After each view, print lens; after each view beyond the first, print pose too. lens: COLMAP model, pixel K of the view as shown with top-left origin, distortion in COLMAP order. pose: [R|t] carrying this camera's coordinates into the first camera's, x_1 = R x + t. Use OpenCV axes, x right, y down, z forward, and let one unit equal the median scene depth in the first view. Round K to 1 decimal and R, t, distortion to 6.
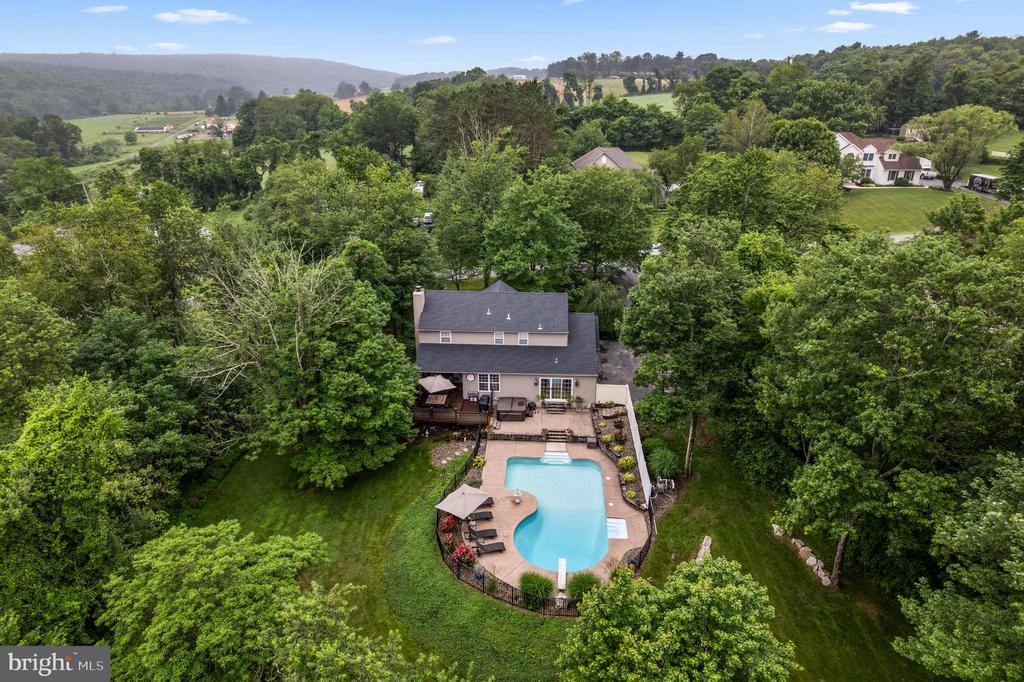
lens RADIAL K [[658.3, 0, 516.3], [0, 658.3, 344.0], [0, 0, 1]] dist [-0.073514, 0.060586]
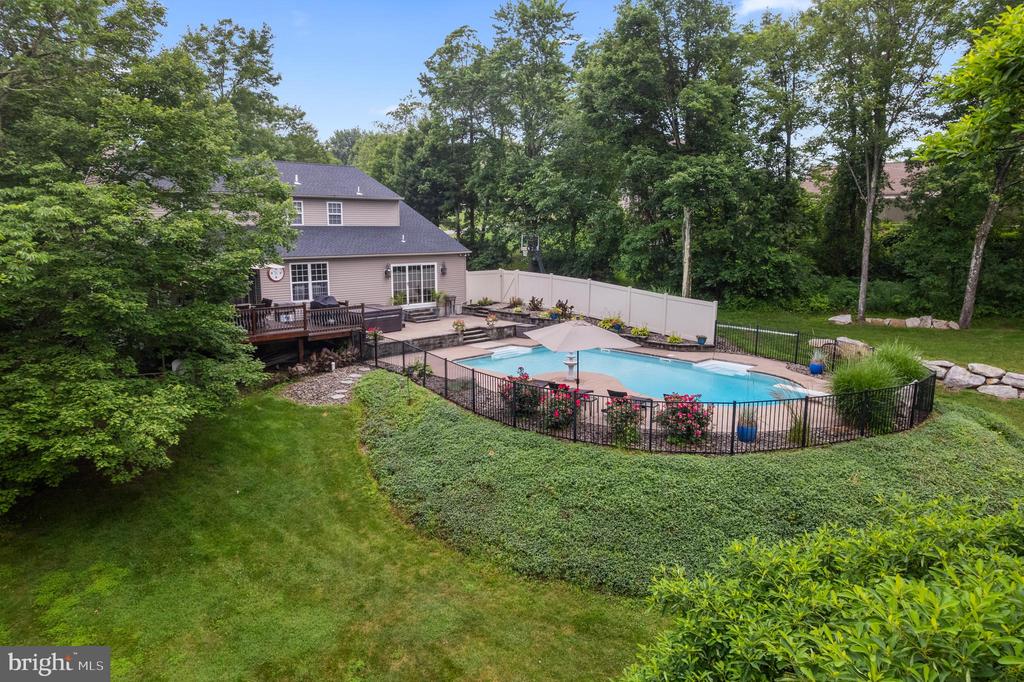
lens RADIAL K [[658.3, 0, 516.3], [0, 658.3, 344.0], [0, 0, 1]] dist [-0.073514, 0.060586]
pose [[0.670446, -0.128980, 0.730661, -0.317775], [0.291683, 0.951303, -0.099717, 0.205564], [-0.682219, 0.279976, 0.675419, 0.555635]]
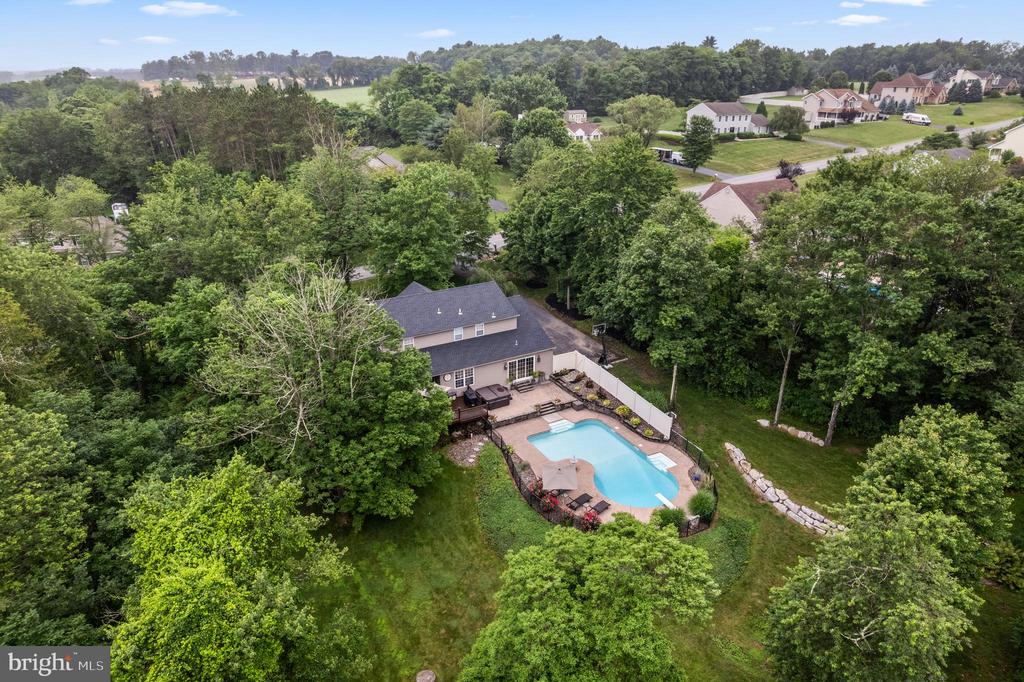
lens RADIAL K [[658.3, 0, 516.3], [0, 658.3, 344.0], [0, 0, 1]] dist [-0.073514, 0.060586]
pose [[0.844327, -0.210083, 0.492927, -0.465556], [0.208461, 0.976249, 0.059004, -0.035885], [-0.493616, 0.052937, 0.868068, 0.075666]]
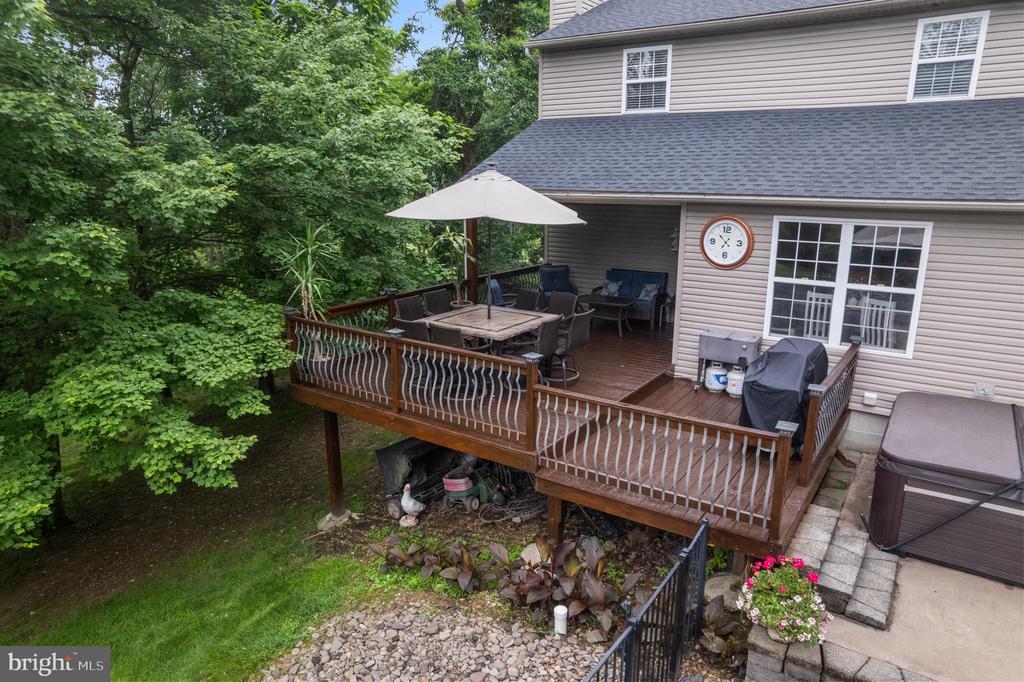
lens RADIAL K [[658.3, 0, 516.3], [0, 658.3, 344.0], [0, 0, 1]] dist [-0.073514, 0.060586]
pose [[0.852148, 0.126752, -0.507718, -0.027997], [-0.205811, 0.973212, -0.102468, 0.103694], [0.481129, 0.191812, 0.855408, 0.840357]]
